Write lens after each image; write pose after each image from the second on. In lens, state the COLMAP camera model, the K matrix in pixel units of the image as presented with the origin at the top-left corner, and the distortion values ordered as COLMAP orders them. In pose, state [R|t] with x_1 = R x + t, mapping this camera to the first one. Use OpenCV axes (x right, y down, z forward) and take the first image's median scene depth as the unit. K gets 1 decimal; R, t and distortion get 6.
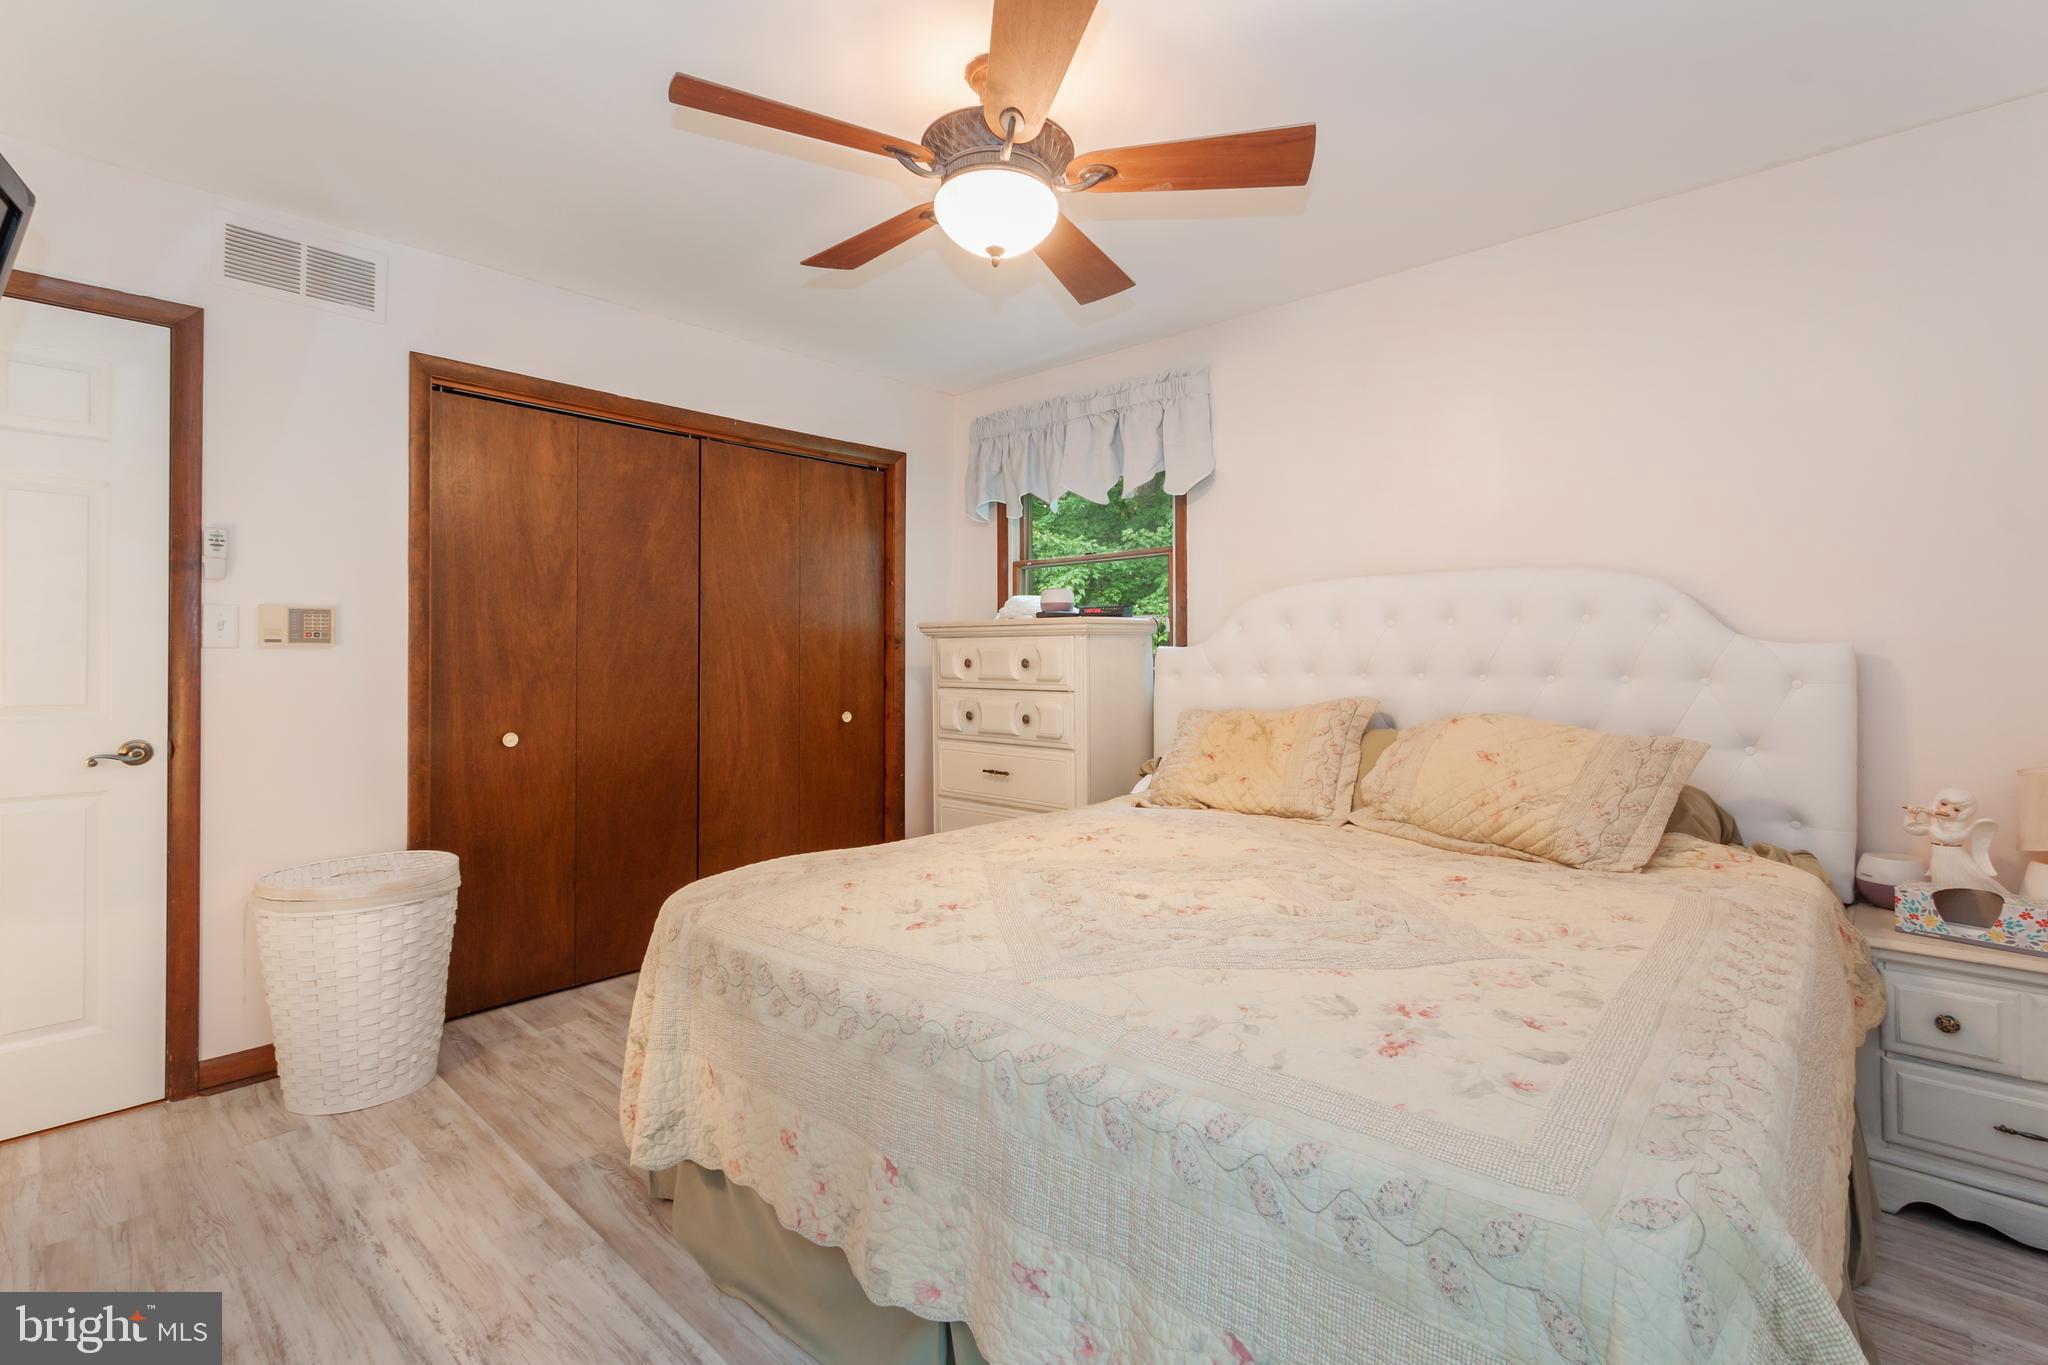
lens RADIAL K [[936.8, 0, 1030.6], [0, 936.8, 652.8], [0, 0, 1]] dist [-0.000766, -0.000239]
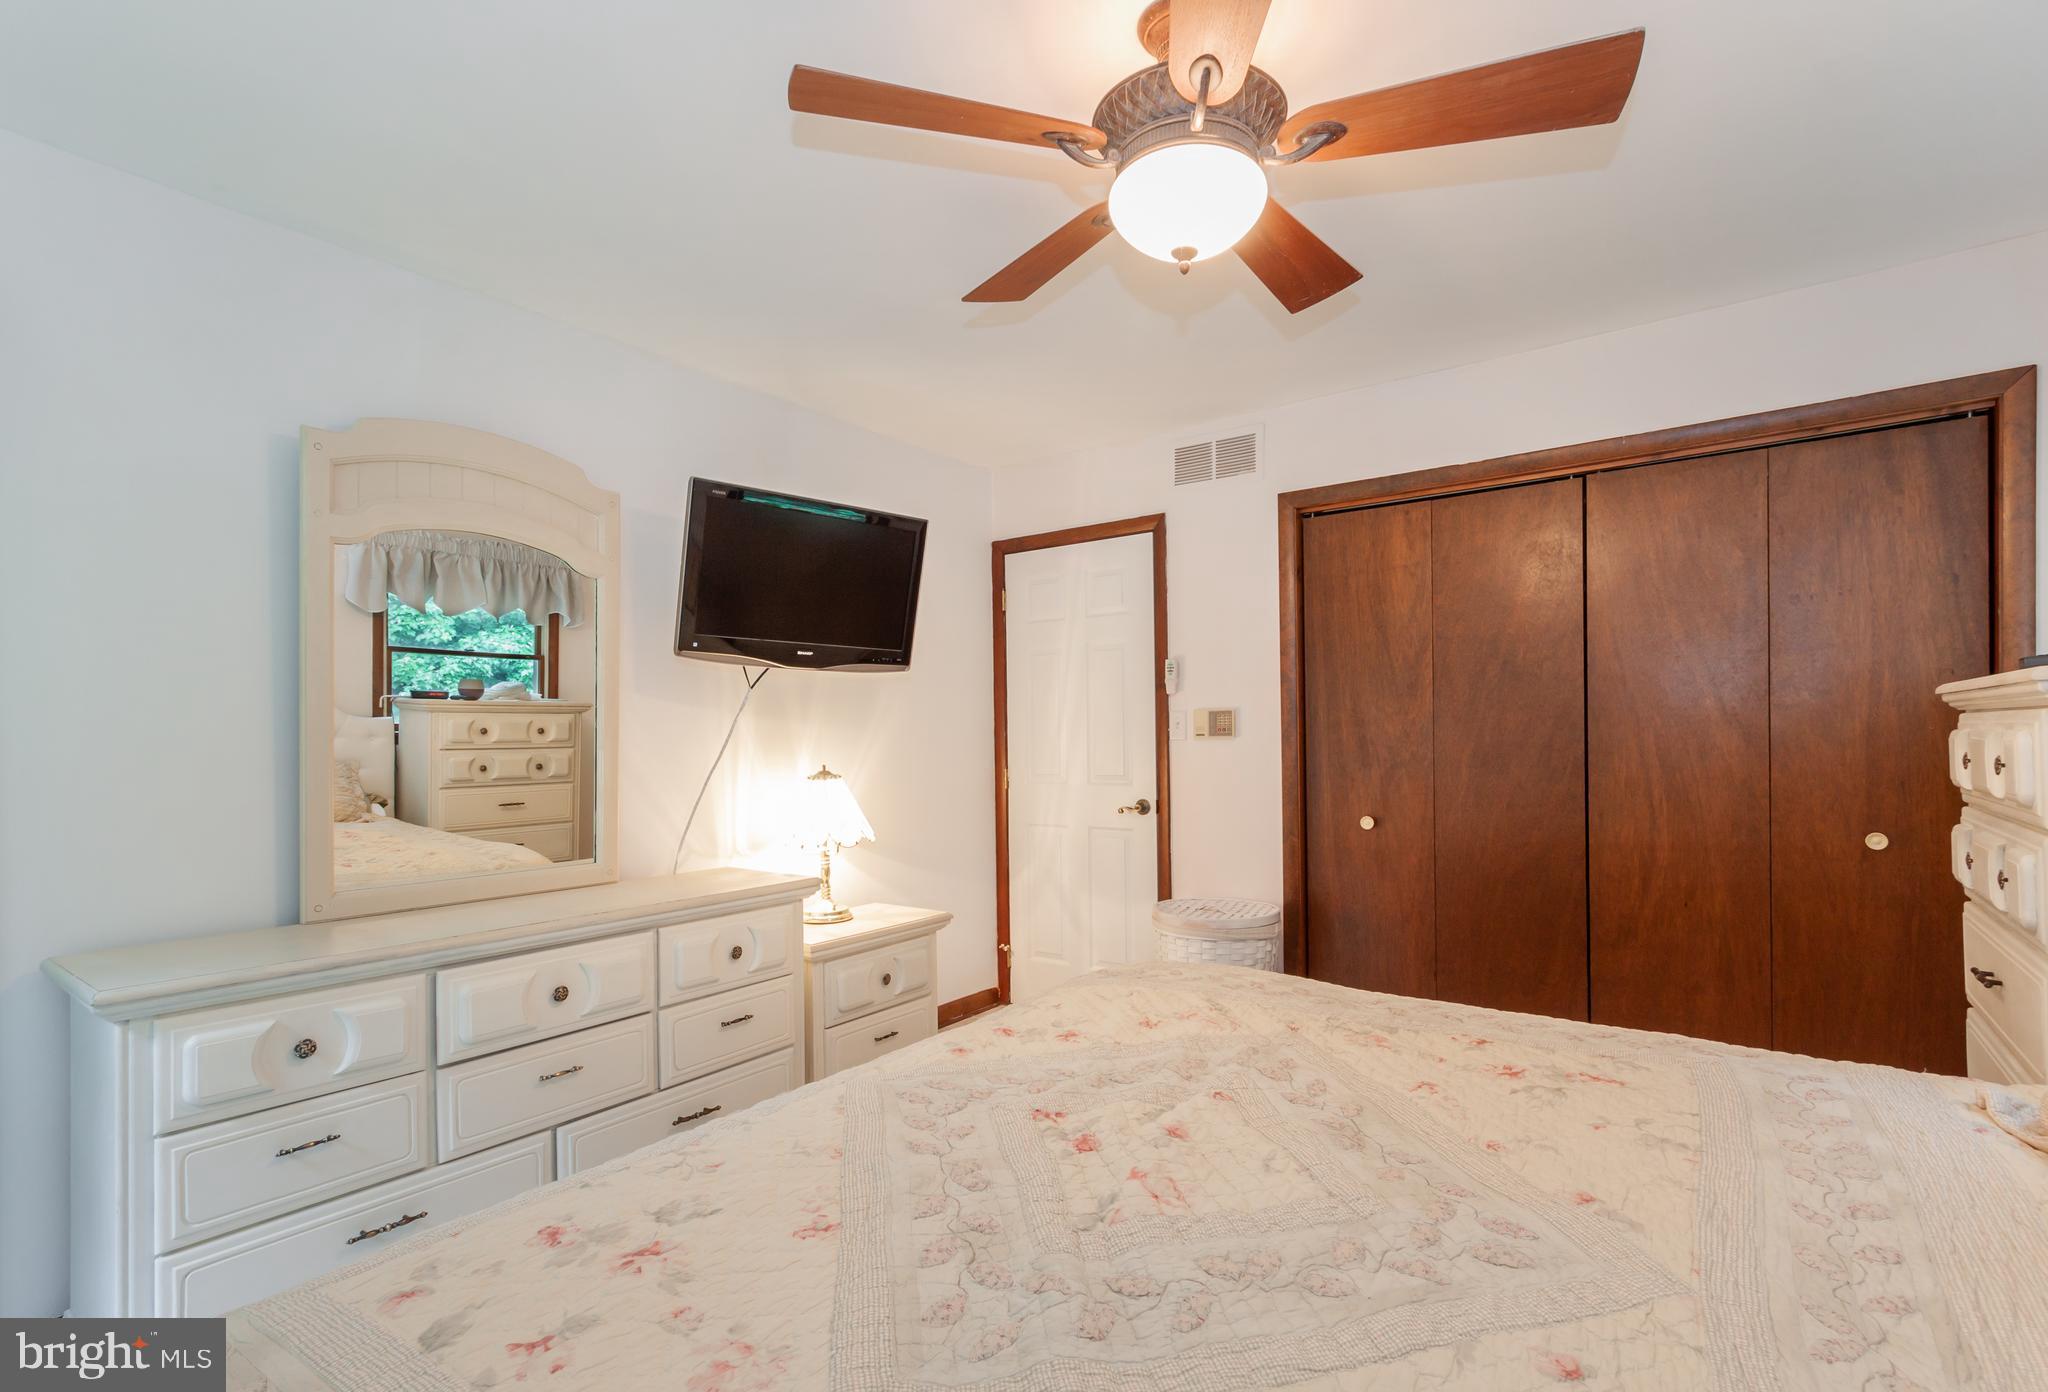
lens RADIAL K [[956.4, 0, 1030.4], [0, 956.4, 734.7], [0, 0, 1]] dist [-0.000930, -0.000158]
pose [[0.109226, -0.001807, -0.994015, 0.492130], [0.016154, 0.999870, -0.000043, -0.014342], [0.993886, -0.016052, 0.109241, 0.502062]]
